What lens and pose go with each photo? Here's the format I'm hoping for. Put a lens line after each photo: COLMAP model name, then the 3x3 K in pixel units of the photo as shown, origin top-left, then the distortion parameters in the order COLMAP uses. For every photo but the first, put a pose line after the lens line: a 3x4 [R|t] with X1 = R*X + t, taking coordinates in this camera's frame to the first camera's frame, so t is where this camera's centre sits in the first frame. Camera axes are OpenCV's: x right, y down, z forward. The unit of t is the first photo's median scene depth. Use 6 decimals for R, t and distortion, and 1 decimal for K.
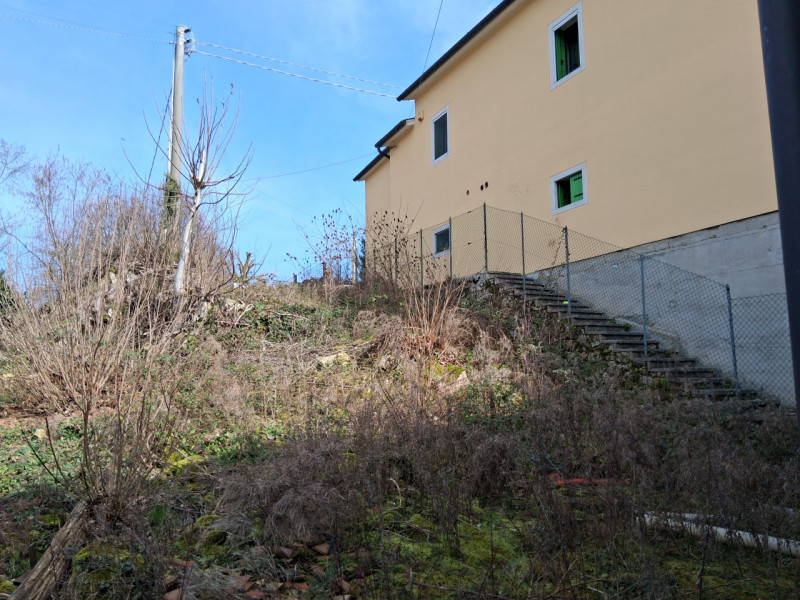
lens RADIAL K [[597.8, 0, 395.2], [0, 597.8, 296.5], [0, 0, 1]] dist [0.113619, -0.176706]
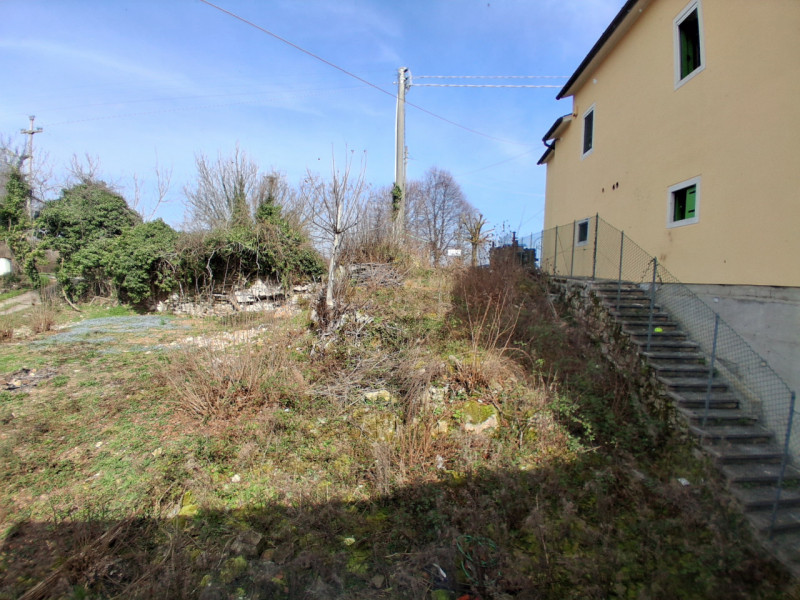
lens RADIAL K [[400.0, 0, 400.0], [0, 400.0, 300.0], [0, 0, 1]] dist [0.003341, -0.048687]
pose [[0.850423, 0.065361, -0.522024, 0.236718], [0.043985, 0.979946, 0.194350, -0.164082], [0.524258, -0.188241, 0.830493, 0.231657]]
